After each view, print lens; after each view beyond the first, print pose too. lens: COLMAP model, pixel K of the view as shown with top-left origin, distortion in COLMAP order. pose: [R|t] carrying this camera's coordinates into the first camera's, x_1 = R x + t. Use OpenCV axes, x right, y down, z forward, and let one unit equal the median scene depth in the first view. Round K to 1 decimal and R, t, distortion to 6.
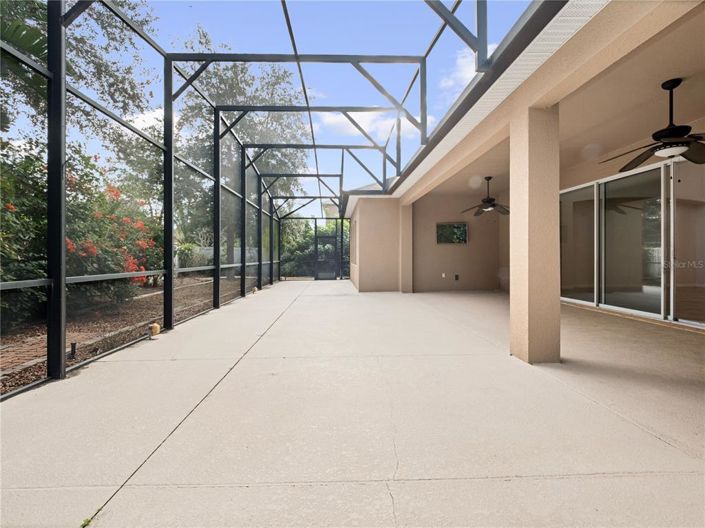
lens RADIAL K [[301.2, 0, 346.0], [0, 301.2, 265.7], [0, 0, 1]] dist [-0.000313, -0.000260]
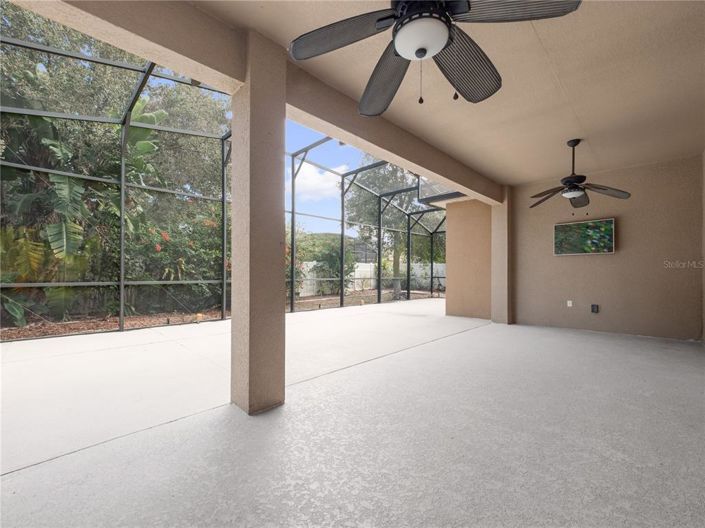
lens RADIAL K [[301.2, 0, 346.0], [0, 301.2, 265.7], [0, 0, 1]] dist [-0.000313, -0.000260]
pose [[0.685432, -0.008805, -0.728084, 0.468618], [-0.024221, 0.999098, -0.034884, -0.014803], [0.727734, 0.041546, 0.684600, 0.215717]]
